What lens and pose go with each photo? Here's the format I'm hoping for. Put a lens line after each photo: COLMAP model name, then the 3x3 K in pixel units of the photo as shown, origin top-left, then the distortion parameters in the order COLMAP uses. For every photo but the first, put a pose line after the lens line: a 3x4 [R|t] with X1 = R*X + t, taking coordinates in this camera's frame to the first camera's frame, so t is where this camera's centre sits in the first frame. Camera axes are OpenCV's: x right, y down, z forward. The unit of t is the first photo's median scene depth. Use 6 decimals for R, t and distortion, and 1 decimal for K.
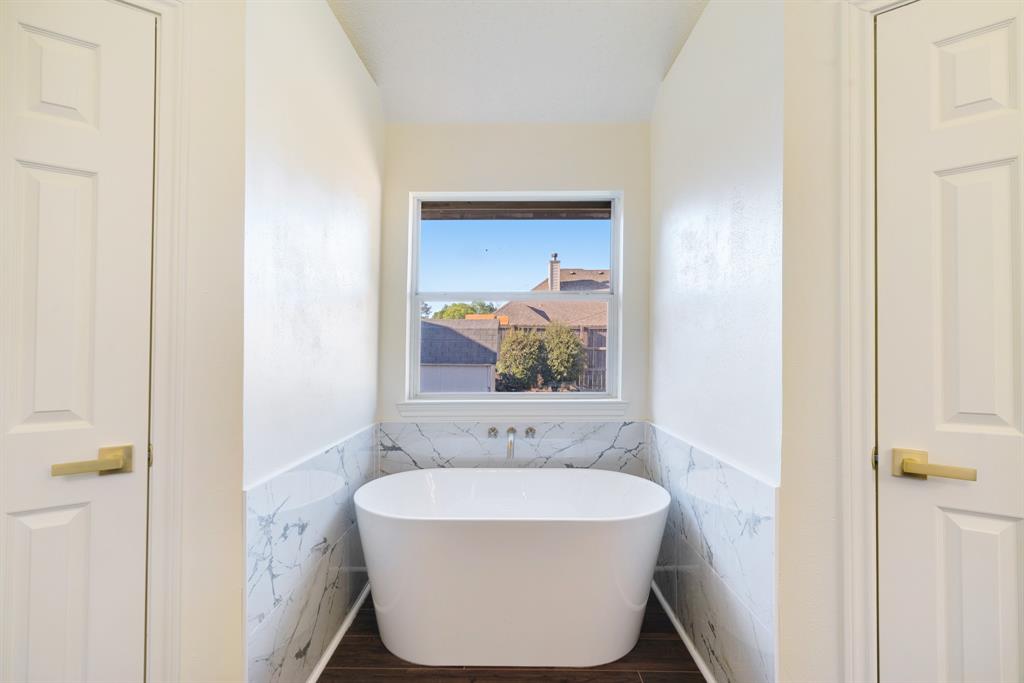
lens RADIAL K [[472.1, 0, 514.1], [0, 472.1, 344.8], [0, 0, 1]] dist [-0.000338, 0.000376]
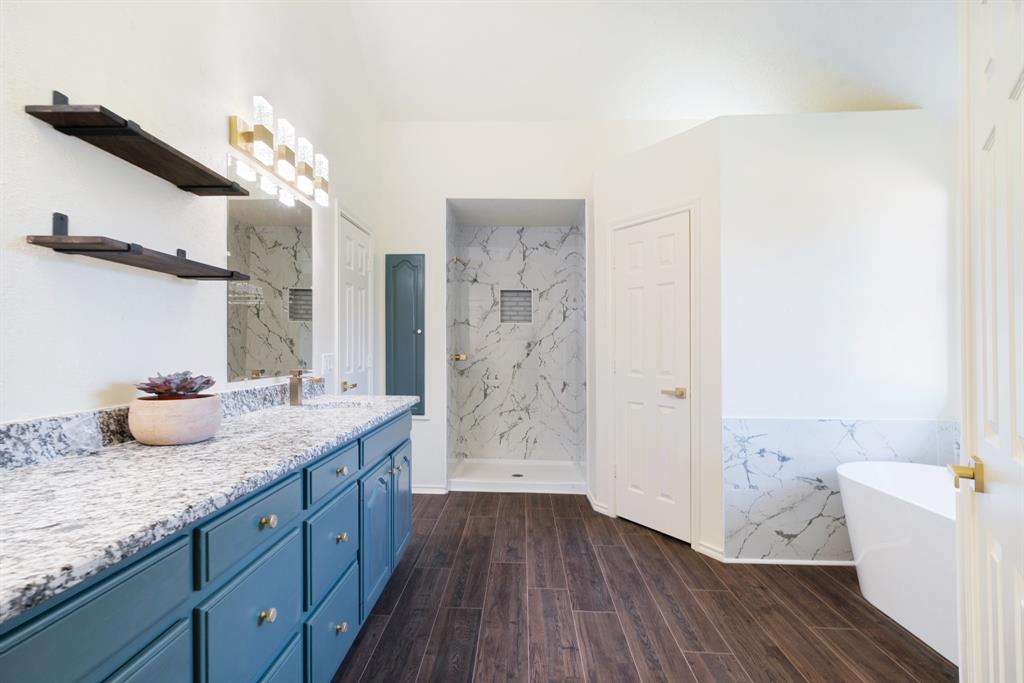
lens RADIAL K [[466.7, 0, 511.9], [0, 466.7, 336.9], [0, 0, 1]] dist [0.000480, 0.000506]
pose [[0.001129, -0.017508, -0.999846, 1.444152], [0.006638, 0.999825, -0.017500, -0.016981], [0.999977, -0.006617, 0.001245, 0.067952]]
